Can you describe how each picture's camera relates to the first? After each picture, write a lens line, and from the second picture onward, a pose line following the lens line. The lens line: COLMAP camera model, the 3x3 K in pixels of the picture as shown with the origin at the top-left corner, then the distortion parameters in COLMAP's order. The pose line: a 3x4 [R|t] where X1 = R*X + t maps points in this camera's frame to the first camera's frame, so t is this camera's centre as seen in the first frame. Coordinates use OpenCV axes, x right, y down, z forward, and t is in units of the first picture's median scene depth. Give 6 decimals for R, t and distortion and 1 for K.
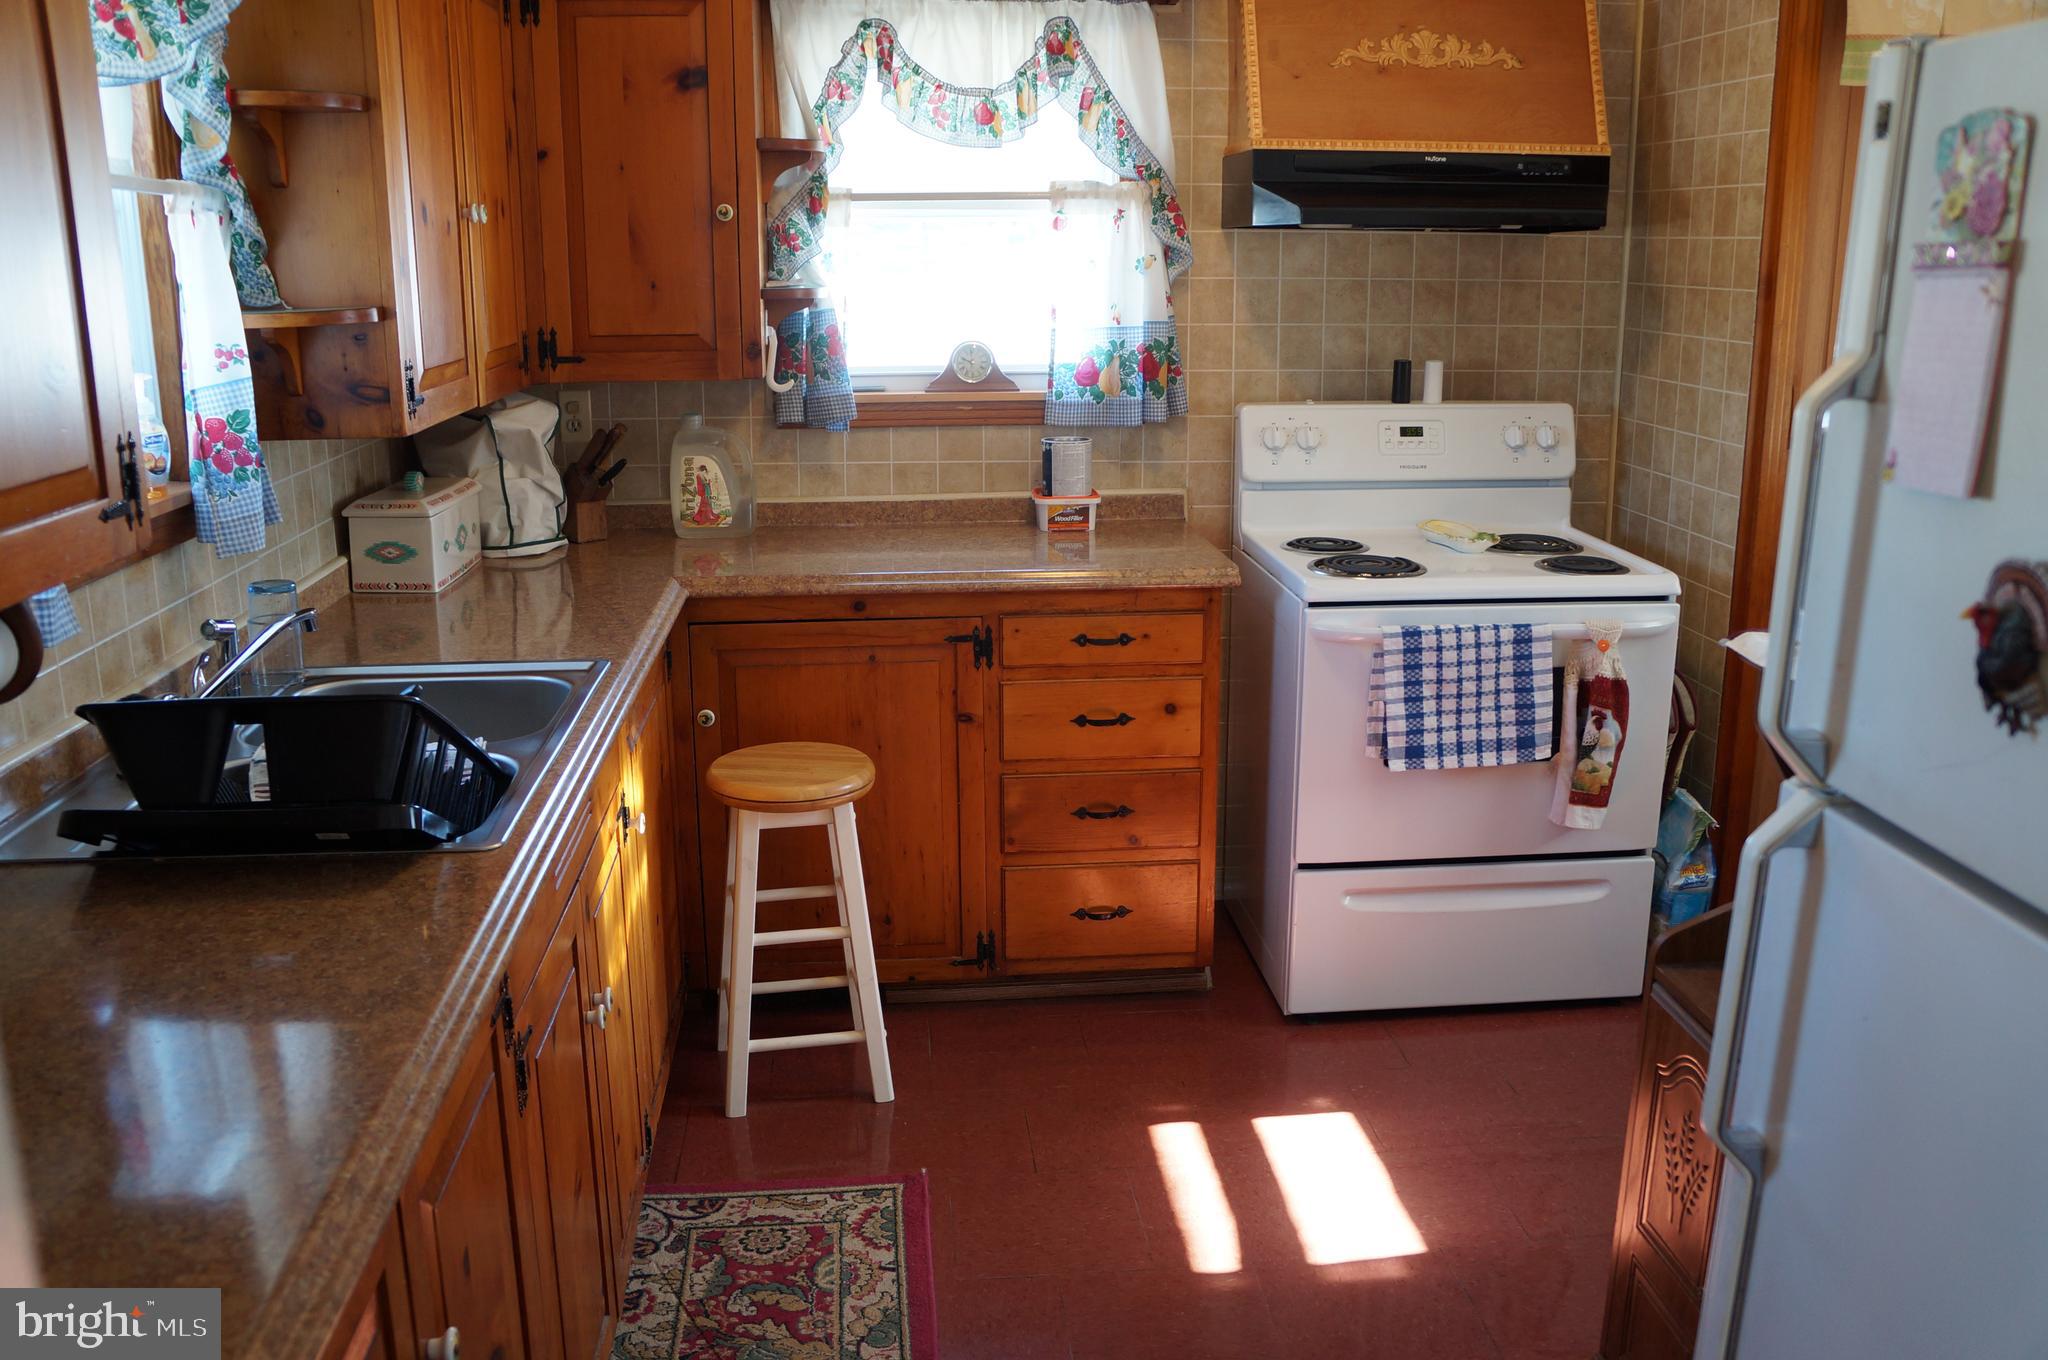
lens RADIAL K [[1581.4, 0, 1024.0], [0, 1581.4, 680.0], [0, 0, 1]] dist [-0.141784, -0.001732]
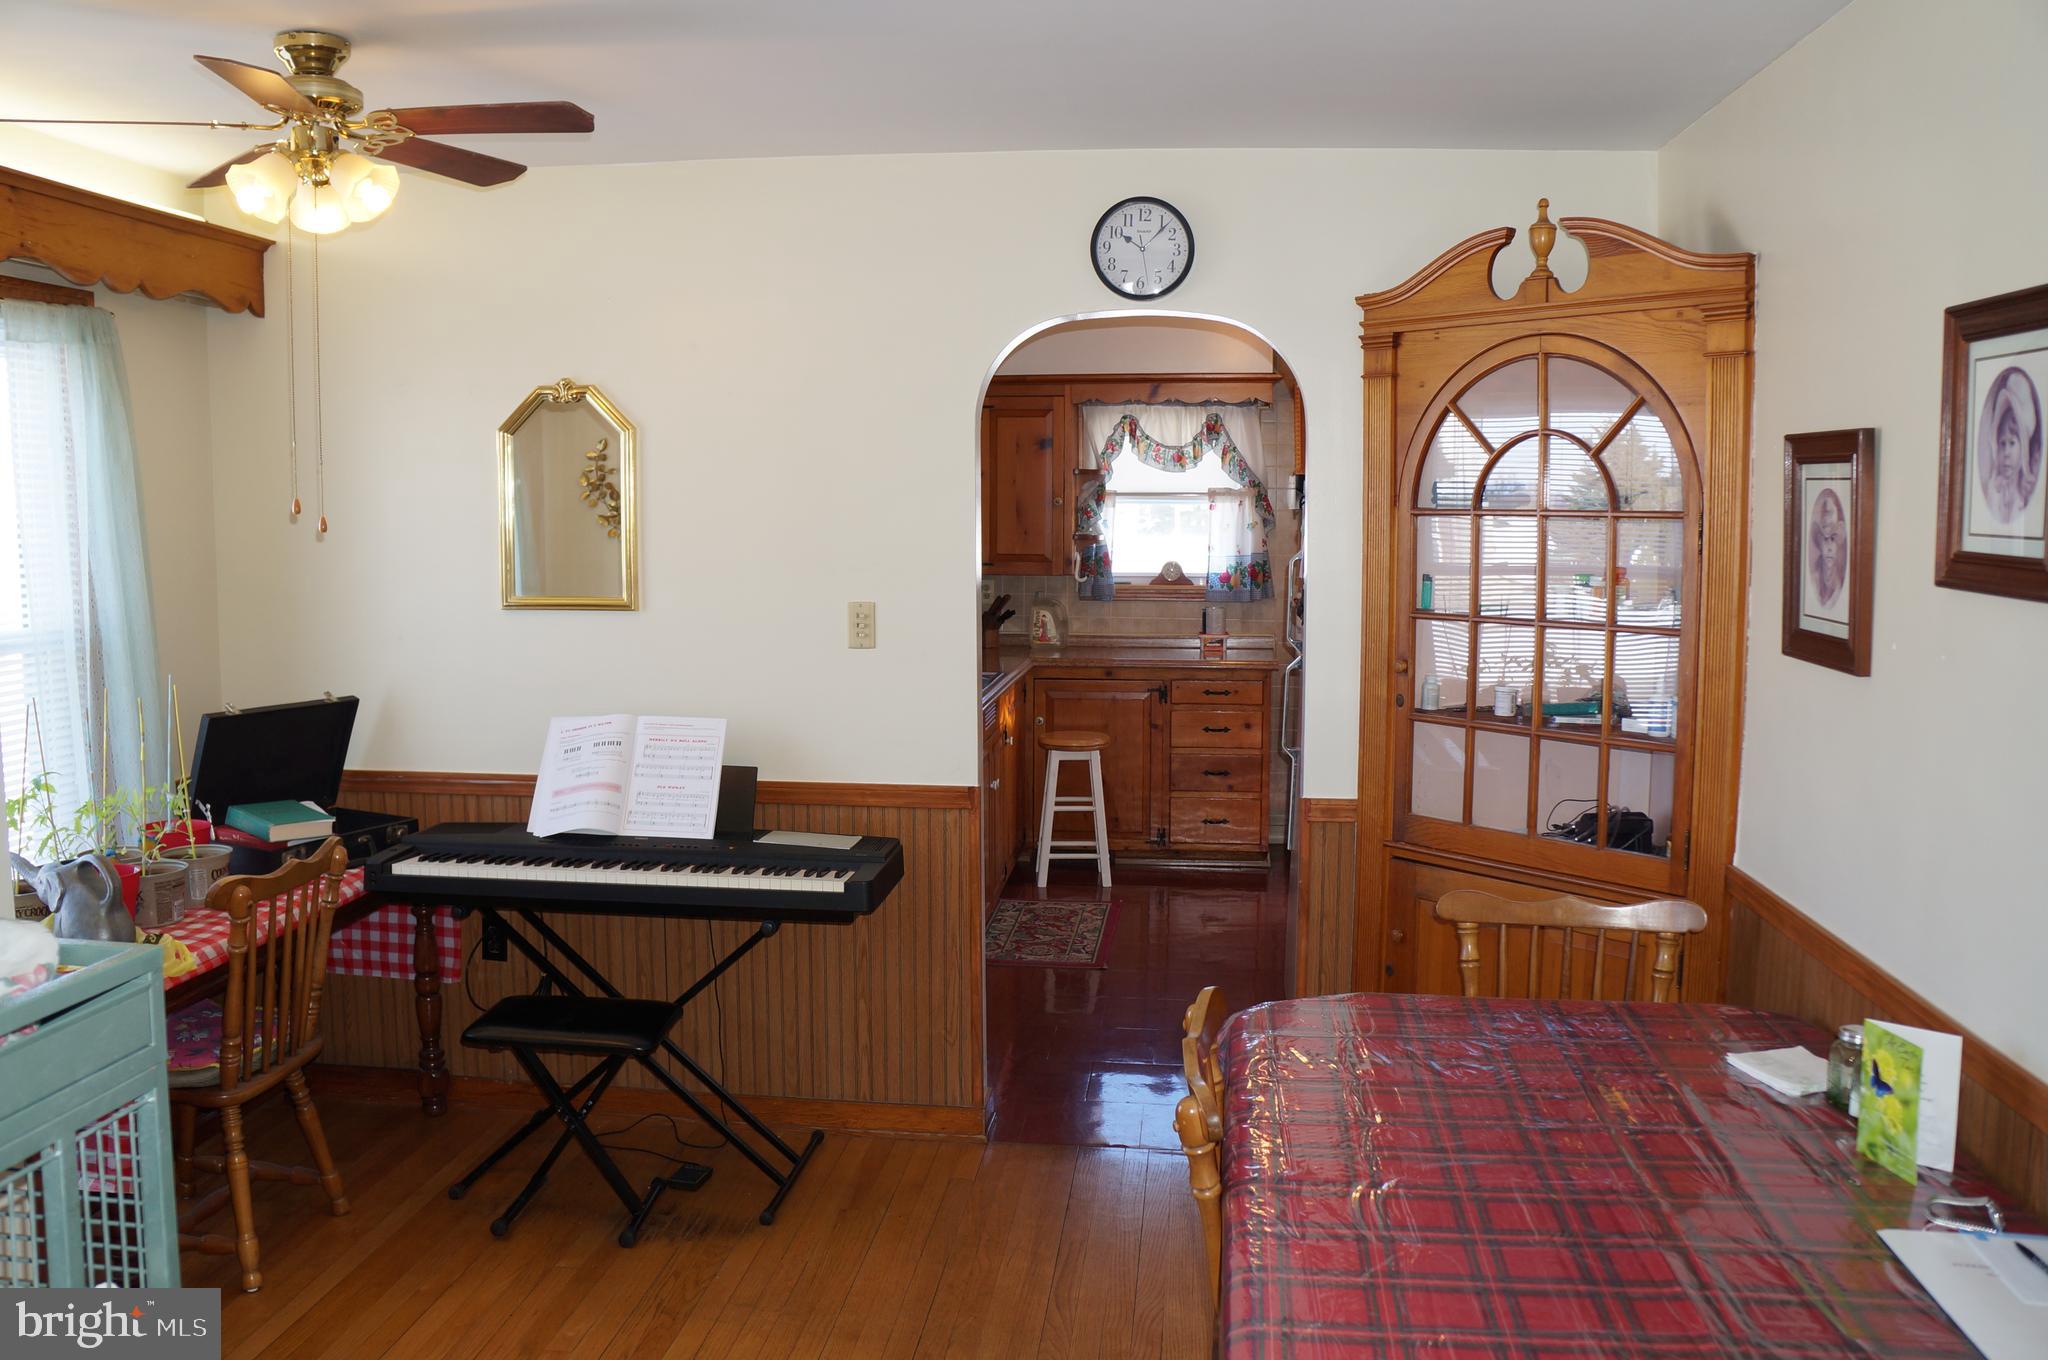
lens RADIAL K [[1623.0, 0, 1023.2], [0, 1623.0, 654.5], [0, 0, 1]] dist [-0.200415, 0.184514]
pose [[0.980121, 0.030134, -0.196097, 0.214903], [-0.061735, 0.985652, -0.157098, 0.280069], [0.188549, 0.166081, 0.967919, -1.196273]]
